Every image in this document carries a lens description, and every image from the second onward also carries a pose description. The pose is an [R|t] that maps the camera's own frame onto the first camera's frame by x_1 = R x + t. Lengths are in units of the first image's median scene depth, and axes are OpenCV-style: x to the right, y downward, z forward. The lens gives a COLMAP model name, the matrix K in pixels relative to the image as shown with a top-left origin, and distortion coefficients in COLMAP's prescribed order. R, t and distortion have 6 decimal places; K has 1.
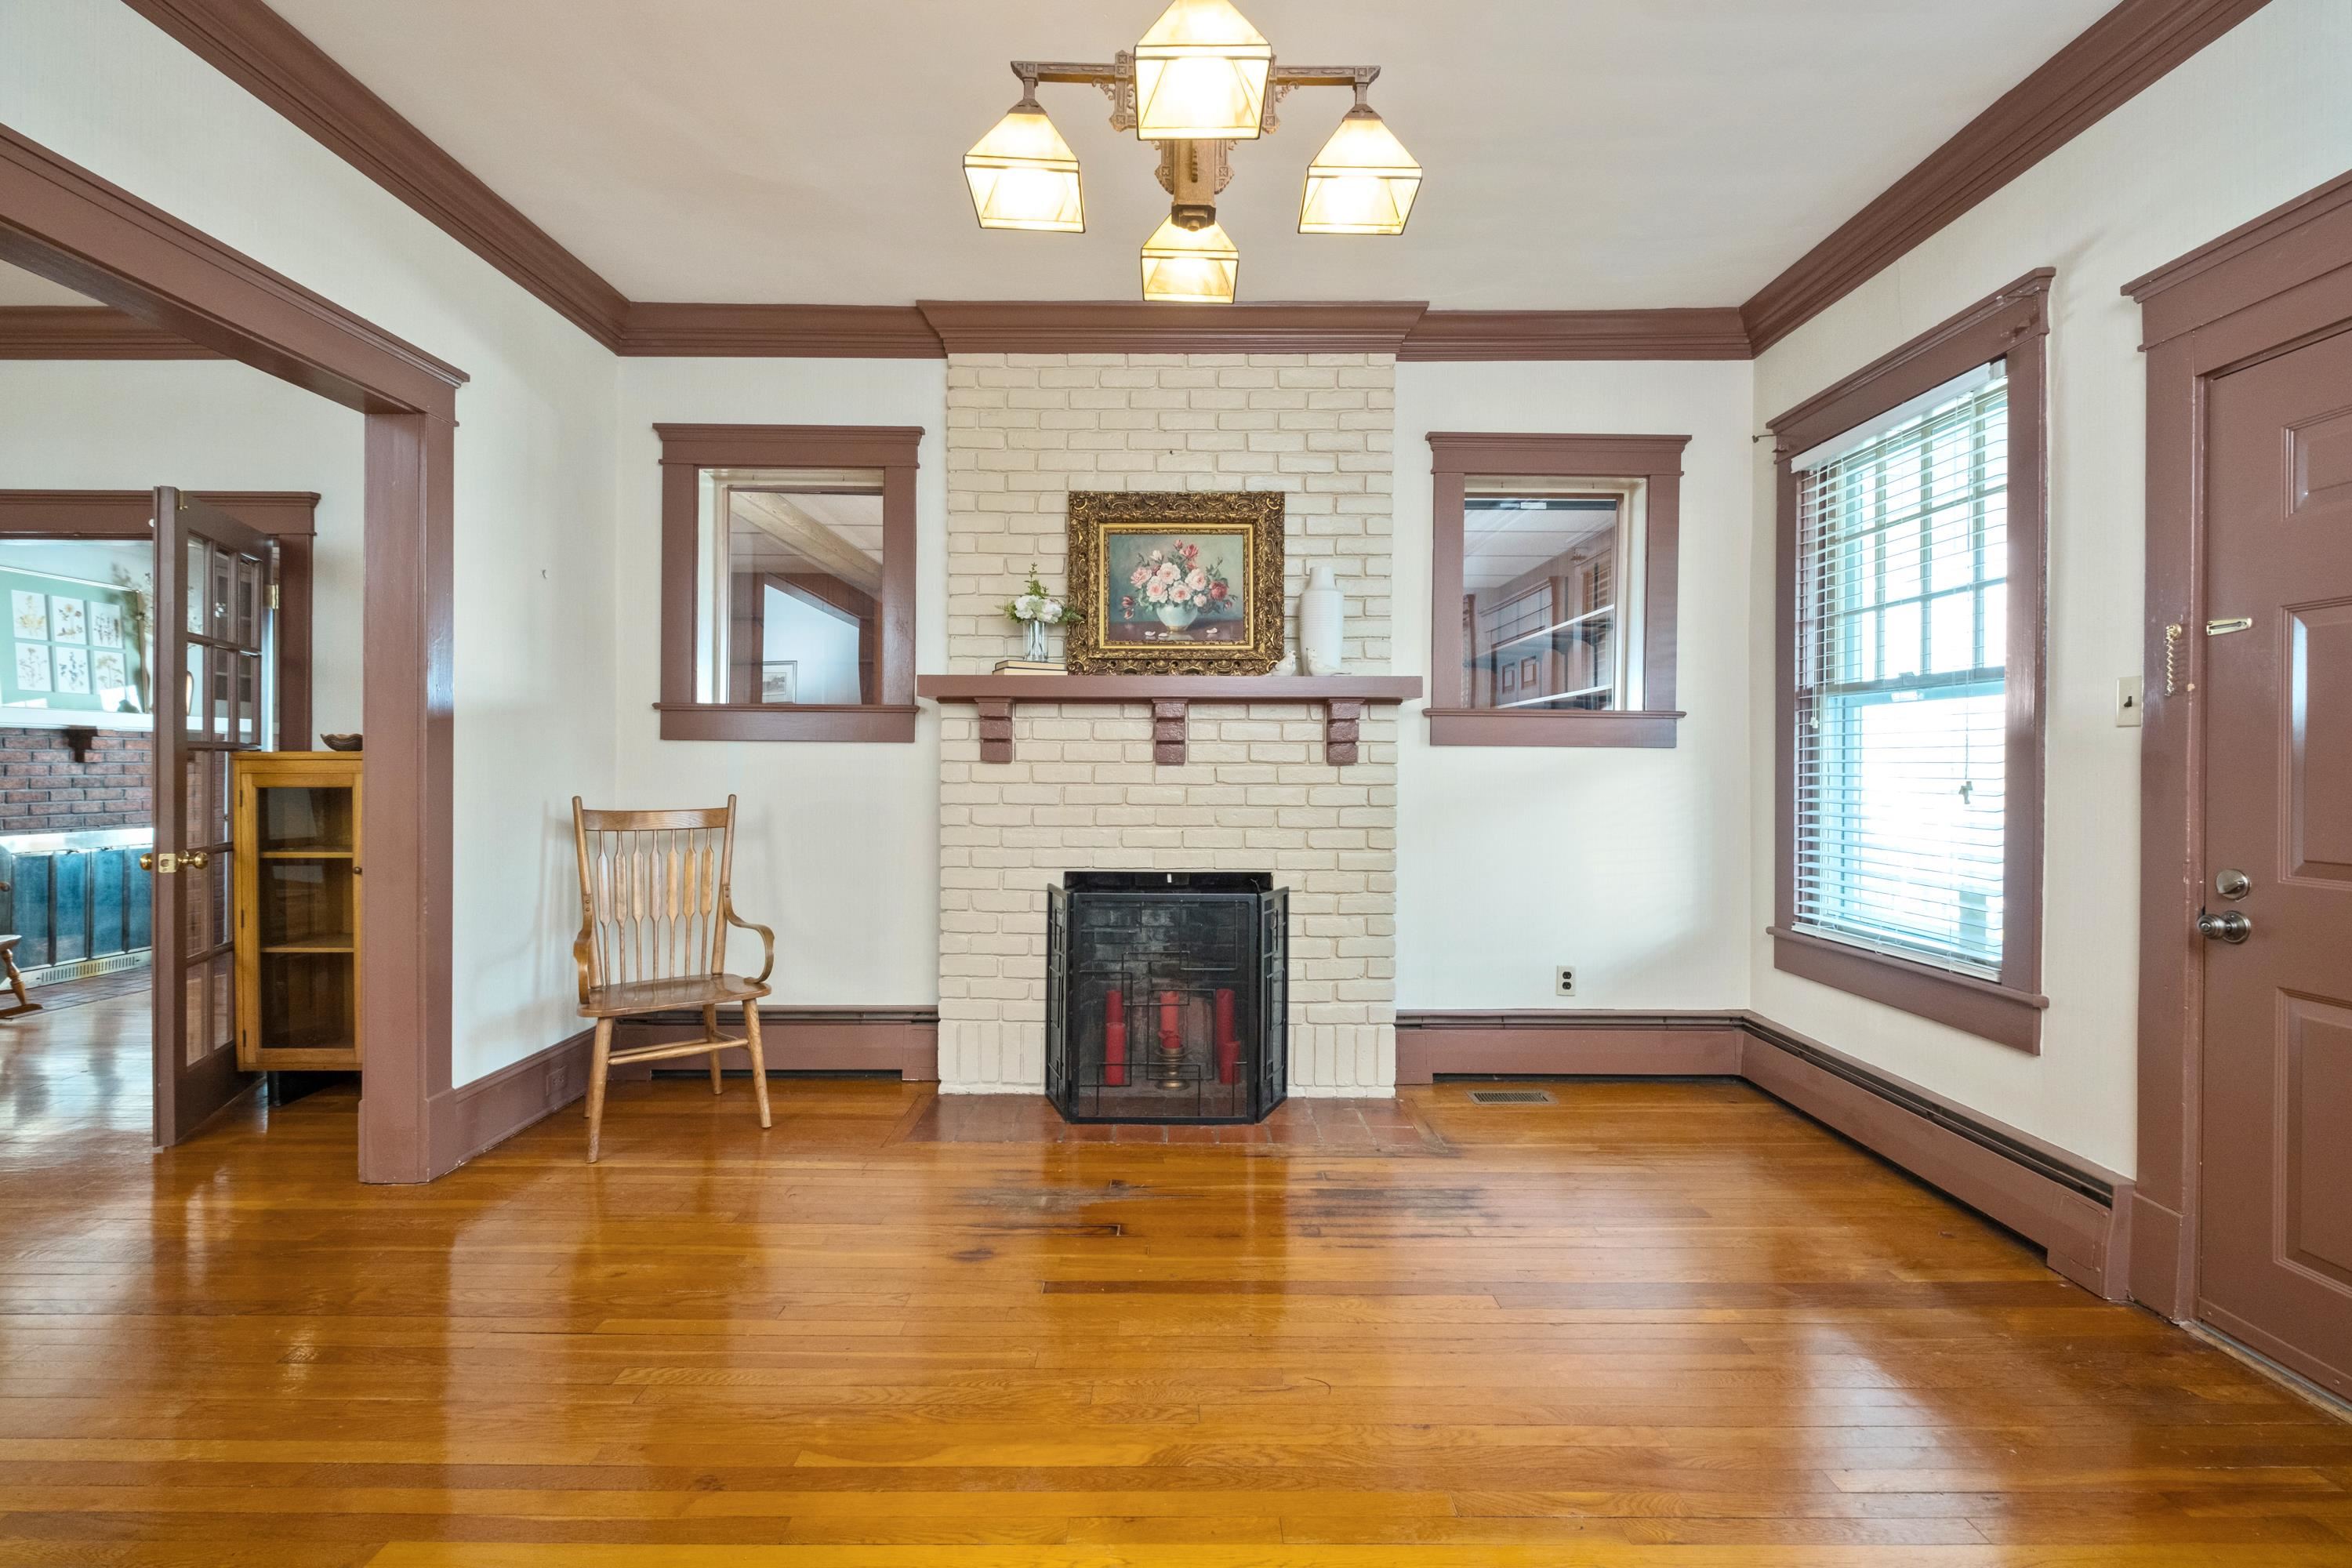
lens RADIAL K [[1042.6, 0, 1173.2], [0, 1042.6, 767.0], [0, 0, 1]] dist [0.001747, -0.000227]
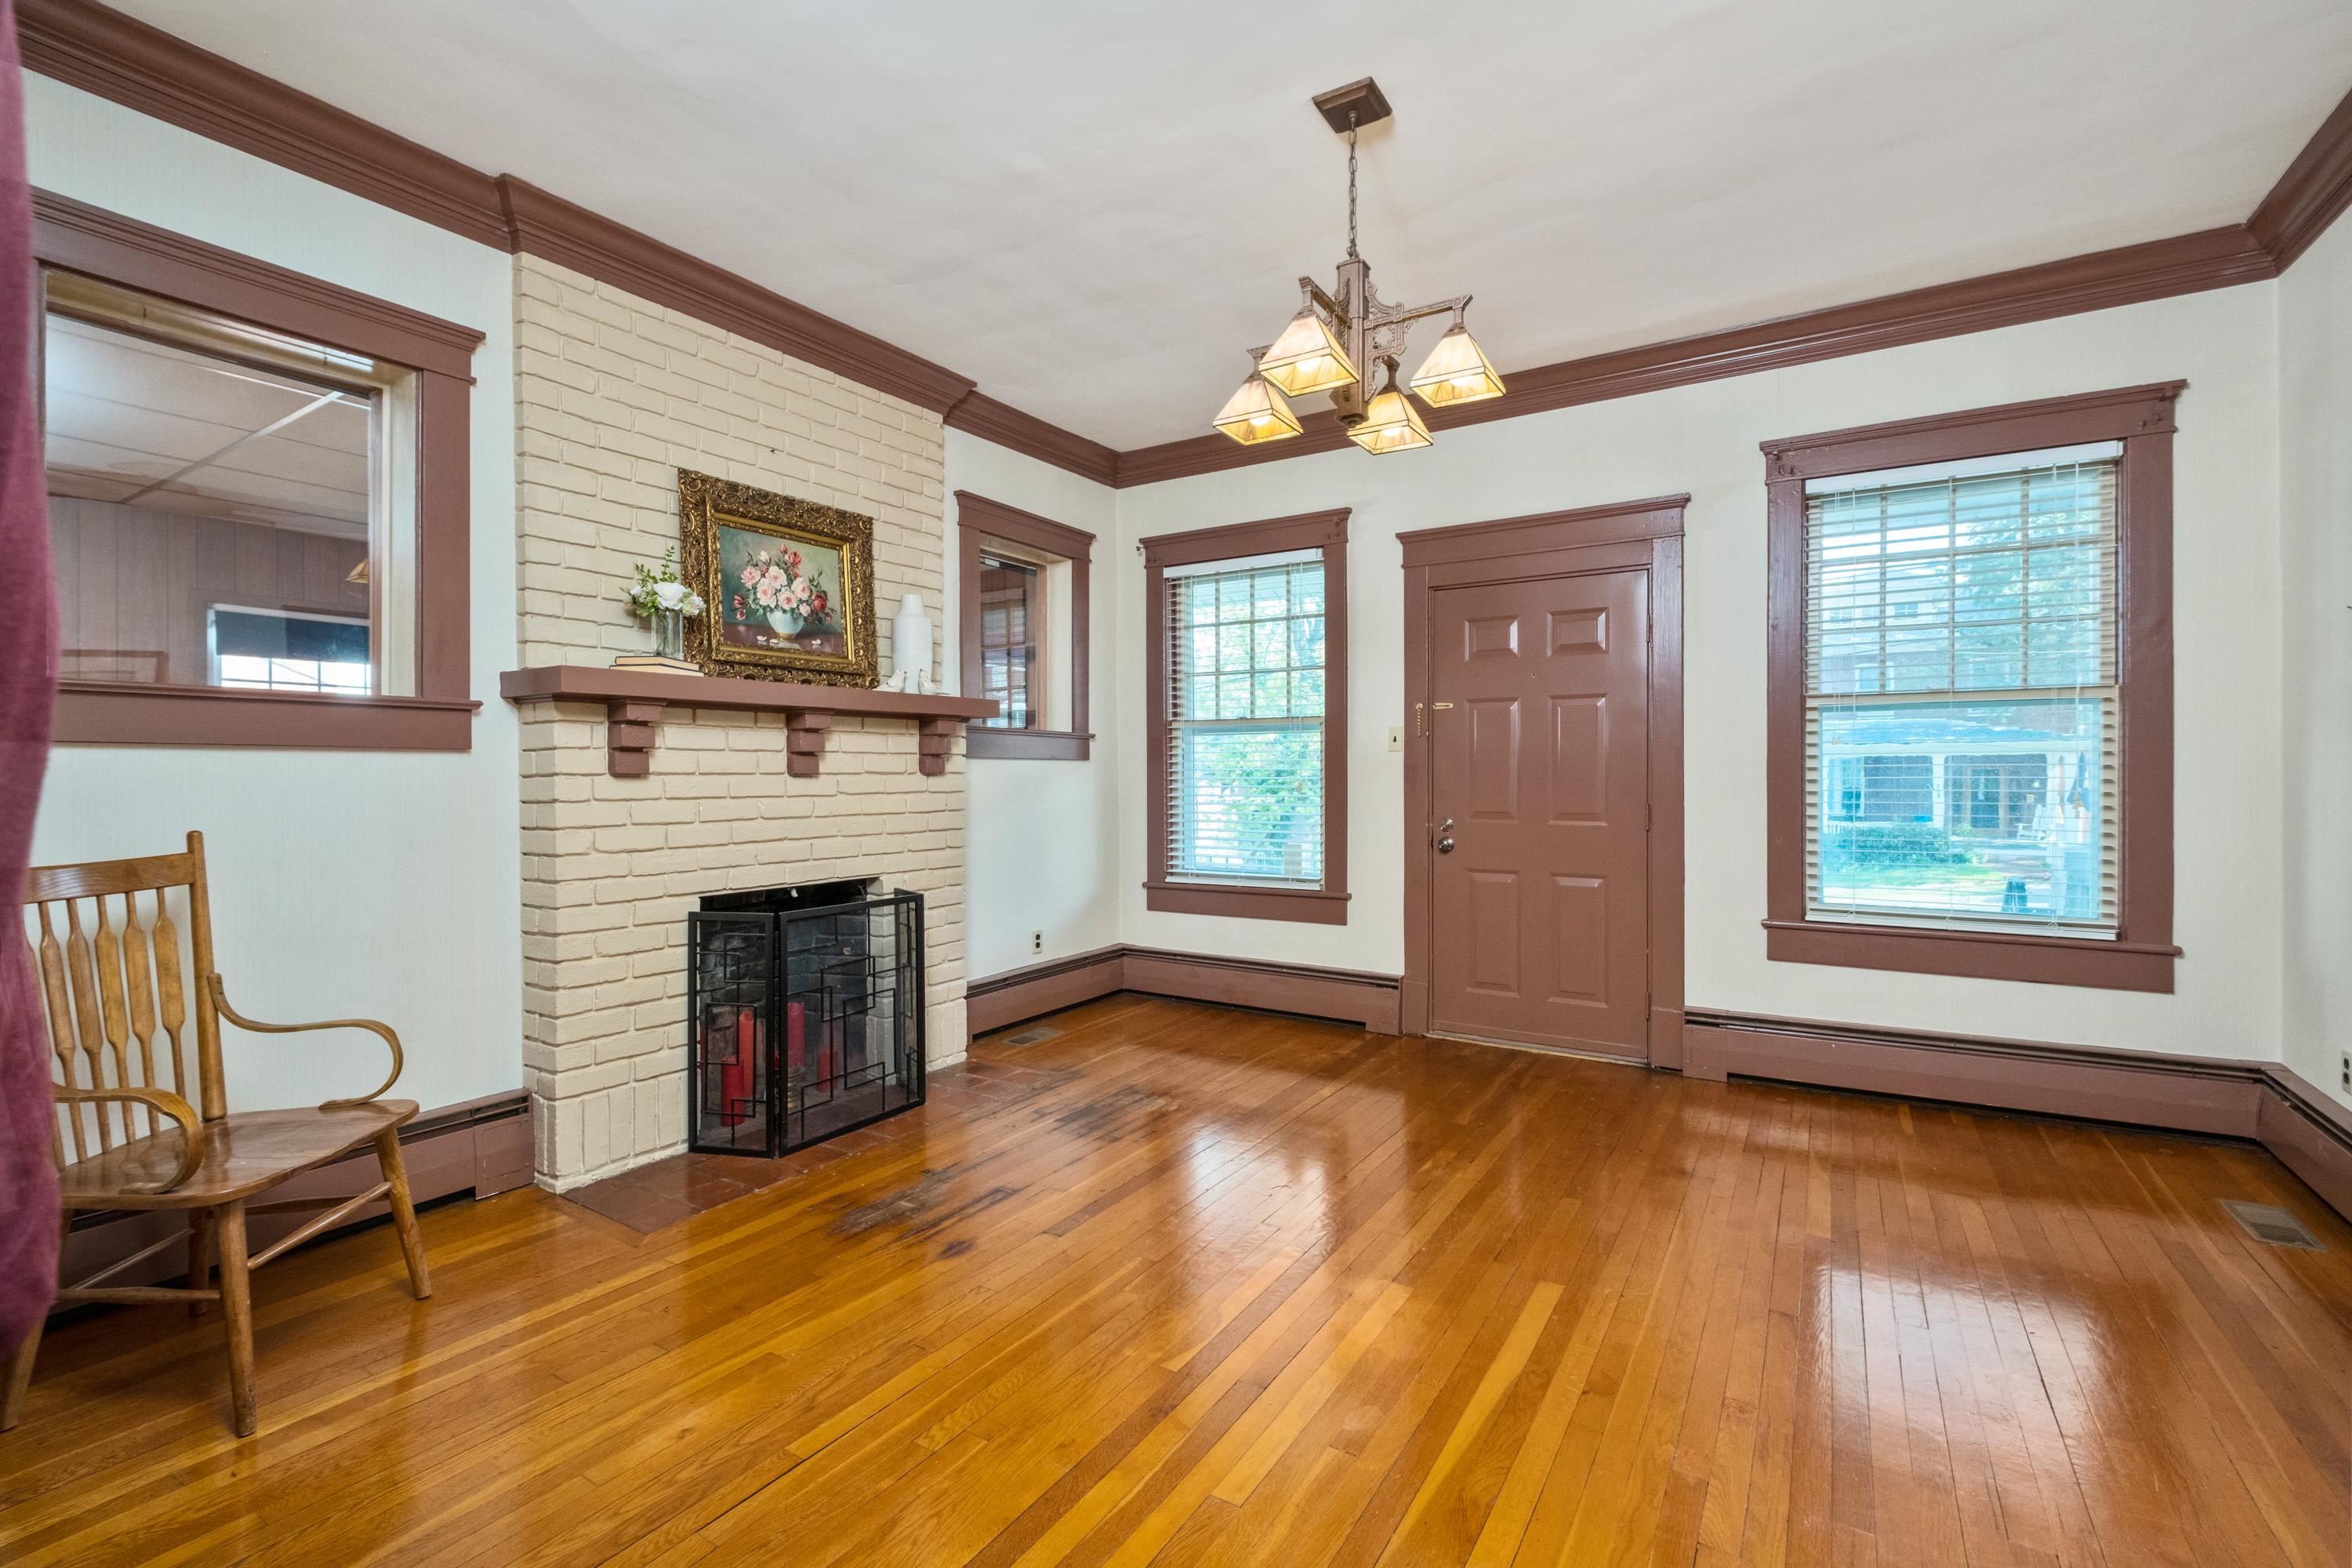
lens RADIAL K [[1035.3, 0, 1176.0], [0, 1035.3, 784.0], [0, 0, 1]] dist [-0.002778, -0.000419]
pose [[0.532823, -0.016058, 0.846074, -0.627852], [0.012045, 0.999863, 0.011391, -0.001399], [-0.846141, 0.004121, 0.532944, 0.181000]]
